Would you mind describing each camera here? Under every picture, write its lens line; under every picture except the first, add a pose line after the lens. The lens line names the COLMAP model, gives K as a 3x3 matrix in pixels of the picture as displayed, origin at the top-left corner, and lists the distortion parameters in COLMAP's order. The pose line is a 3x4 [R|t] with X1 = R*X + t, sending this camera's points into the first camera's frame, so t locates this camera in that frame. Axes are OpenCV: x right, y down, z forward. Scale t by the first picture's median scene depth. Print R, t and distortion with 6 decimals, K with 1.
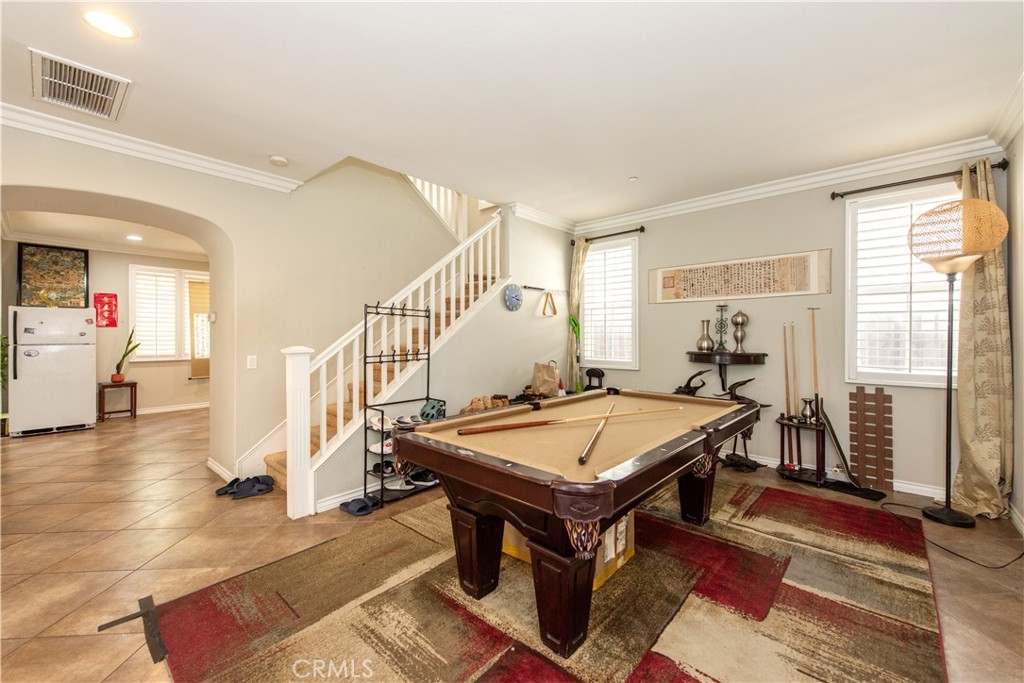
lens RADIAL K [[416.6, 0, 515.6], [0, 416.6, 330.6], [0, 0, 1]] dist [0.003691, -0.001457]
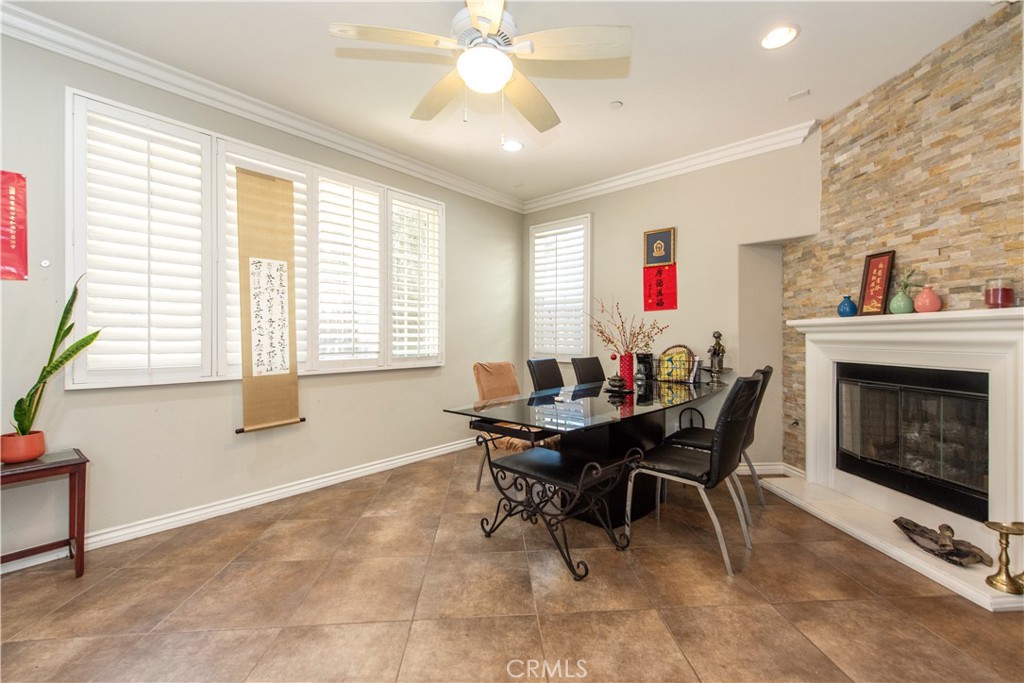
lens RADIAL K [[416.6, 0, 519.7], [0, 416.6, 340.5], [0, 0, 1]] dist [0.003691, -0.001457]
pose [[0.995629, -0.001516, 0.093382, -0.580913], [0.001608, 0.999998, -0.000912, 0.037121], [-0.093381, 0.001059, 0.995630, 0.620167]]
